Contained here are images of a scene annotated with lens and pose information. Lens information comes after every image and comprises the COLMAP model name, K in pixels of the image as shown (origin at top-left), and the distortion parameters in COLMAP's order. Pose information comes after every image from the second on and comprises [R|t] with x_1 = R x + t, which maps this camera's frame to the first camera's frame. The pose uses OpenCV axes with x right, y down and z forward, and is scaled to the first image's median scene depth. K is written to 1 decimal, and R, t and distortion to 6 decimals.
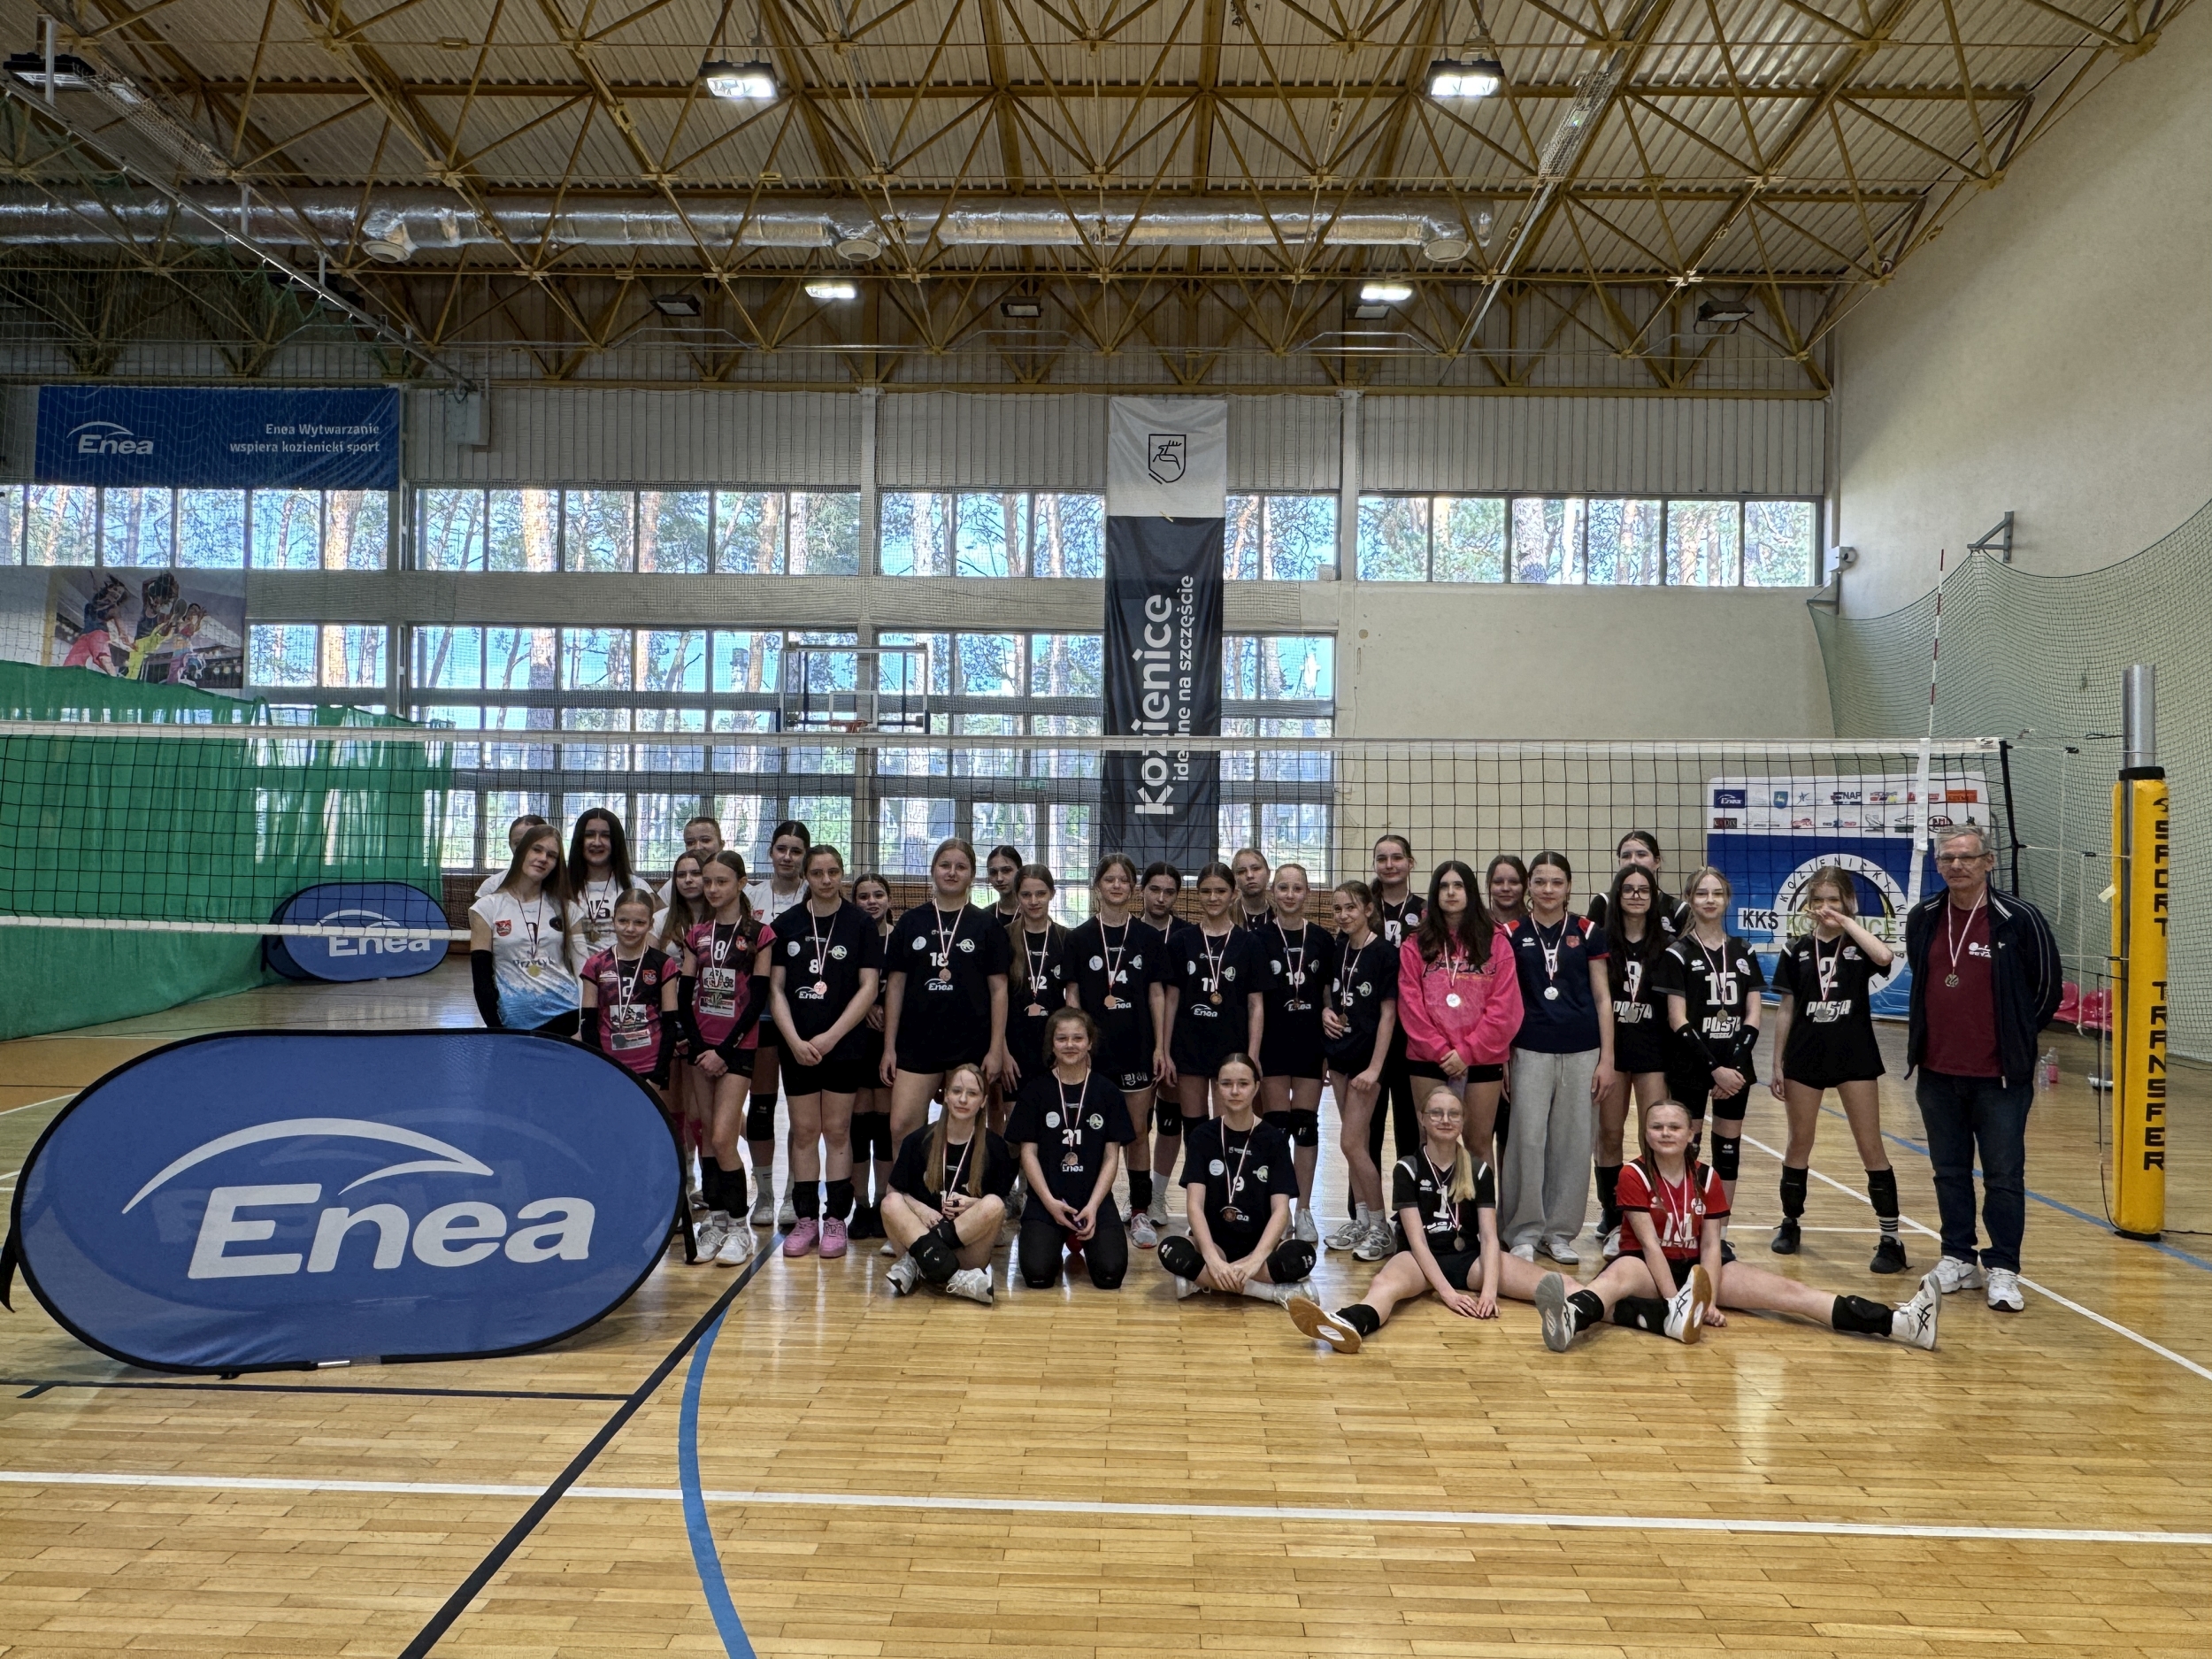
lens RADIAL K [[1522.2, 0, 1101.8], [0, 1522.2, 836.0], [0, 0, 1]] dist [0.005506, -0.002361]
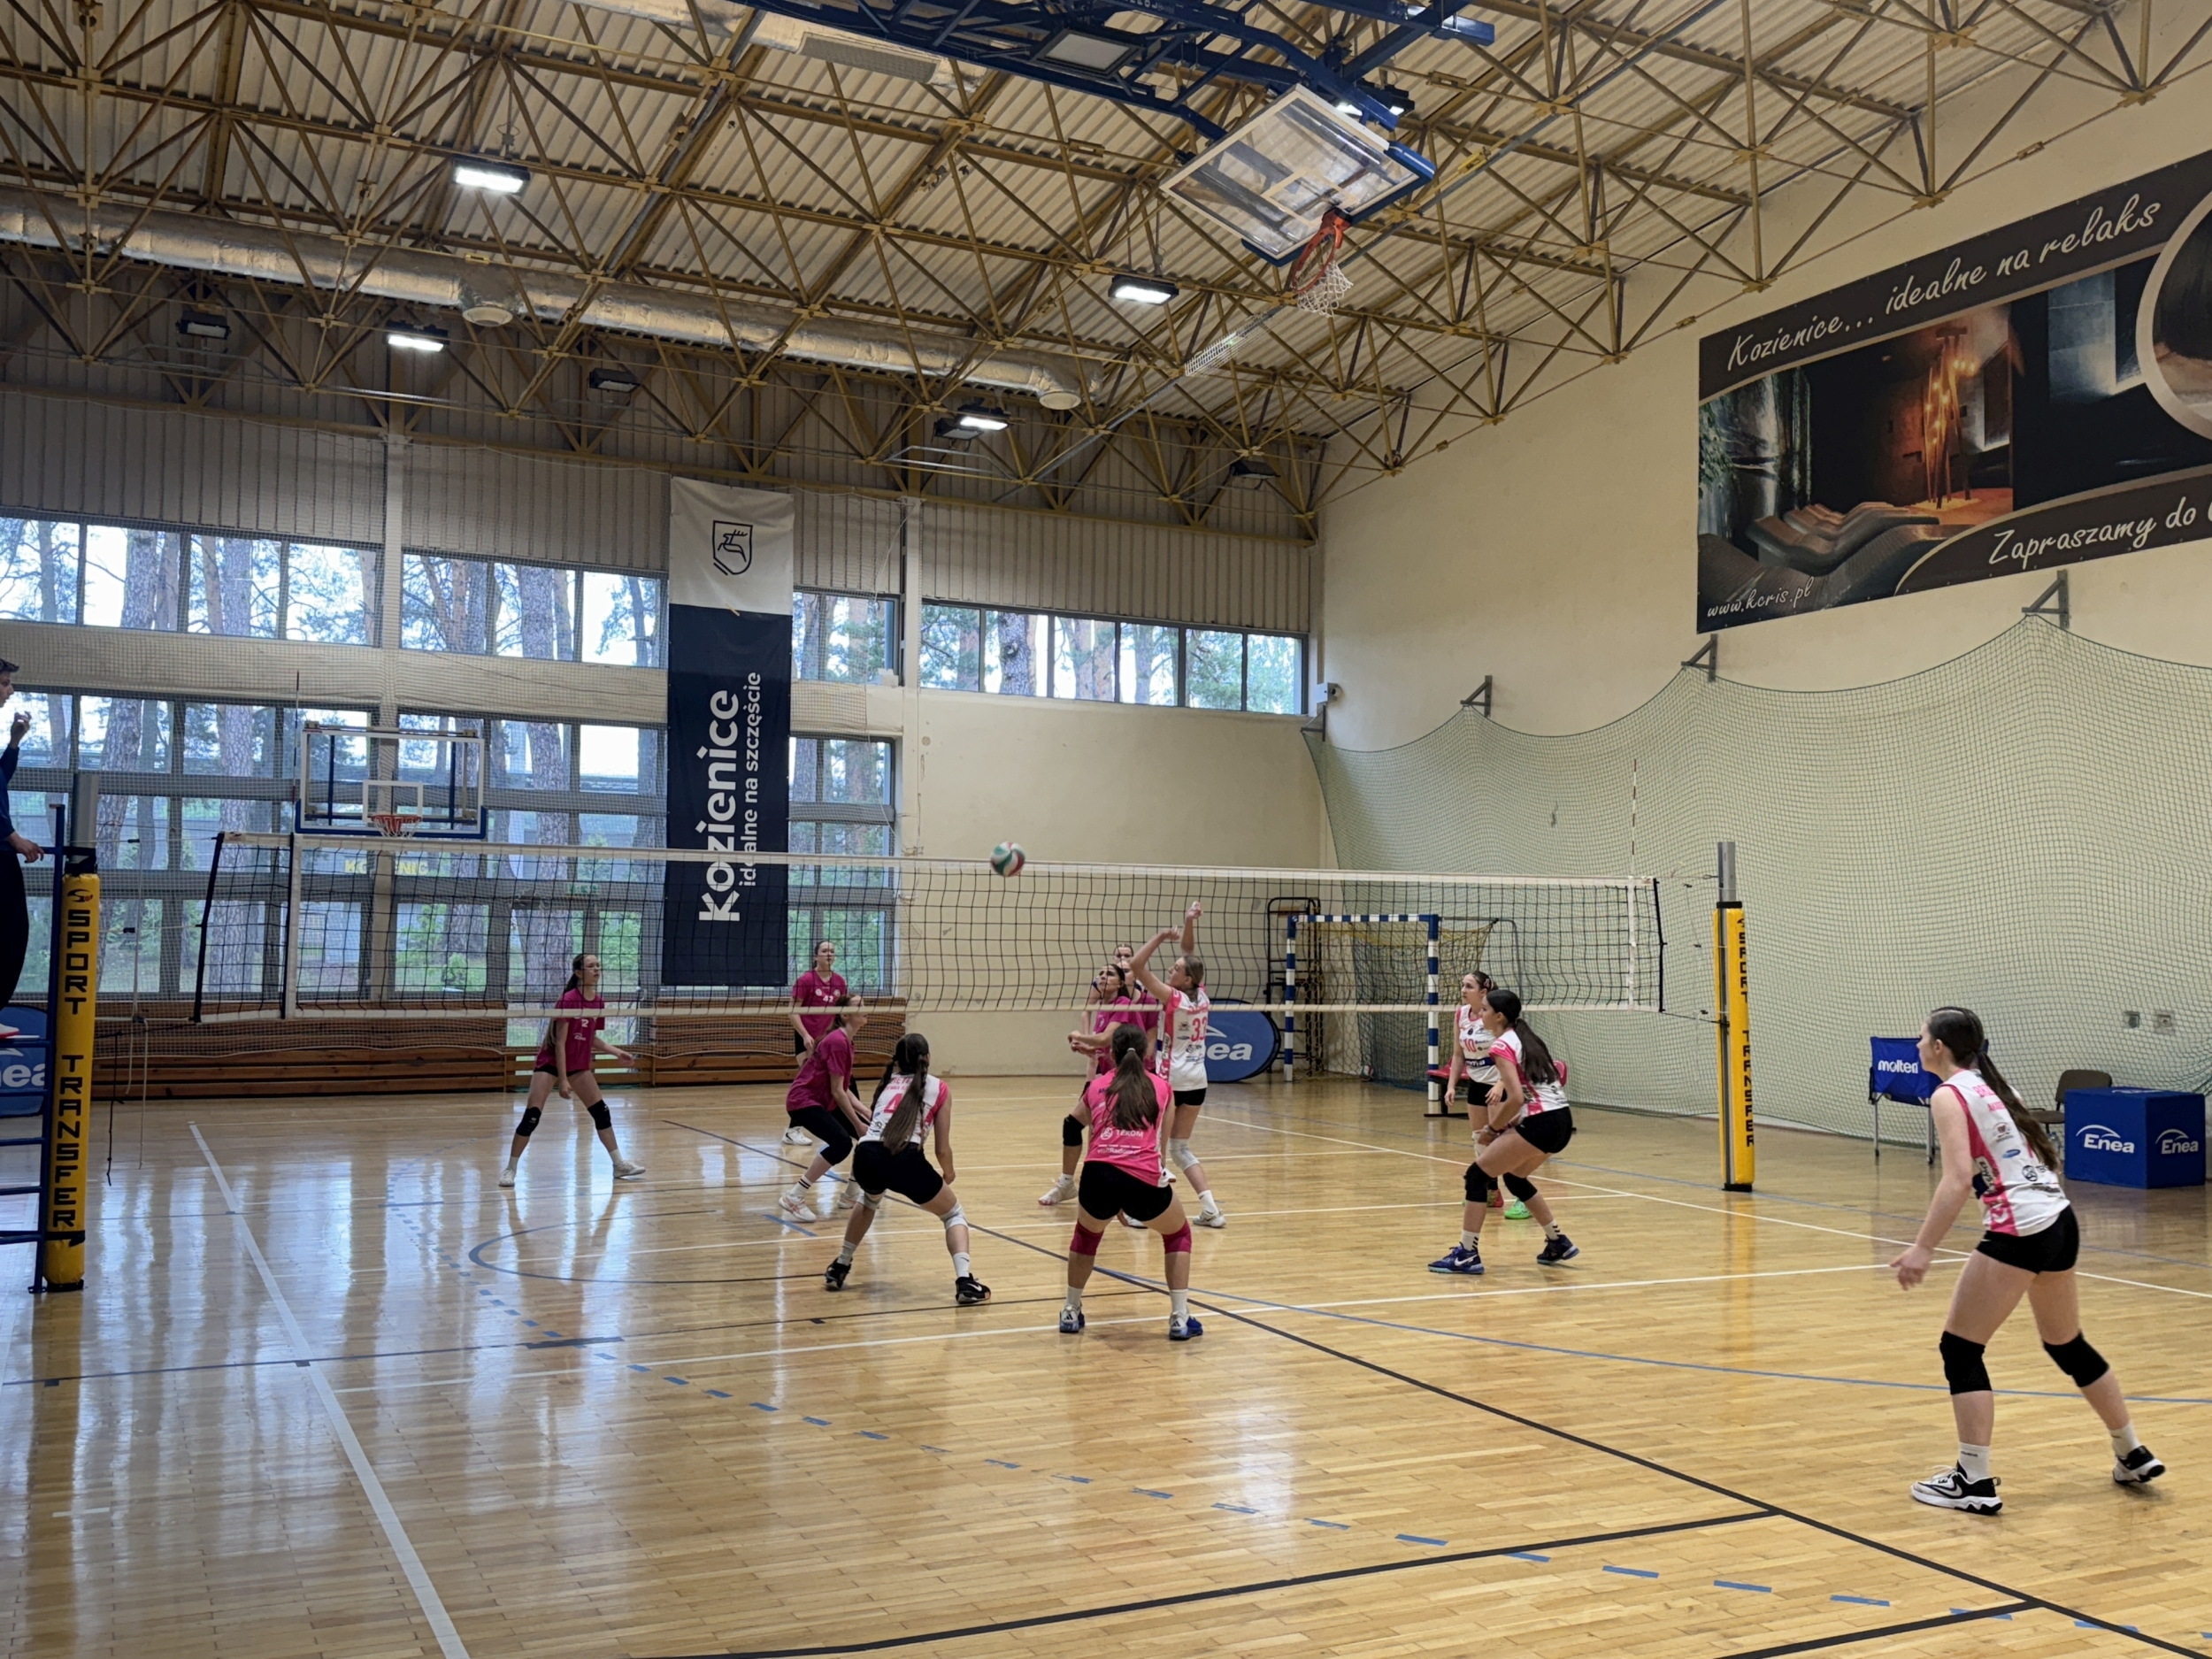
lens RADIAL K [[2035.4, 0, 1105.4], [0, 2035.4, 839.7], [0, 0, 1]] dist [0.258690, -0.575445]
pose [[0.882953, 0.018455, 0.469099, -0.355232], [0.004900, 0.998810, -0.048517, -0.001733], [-0.469436, 0.045136, 0.881812, -0.242678]]
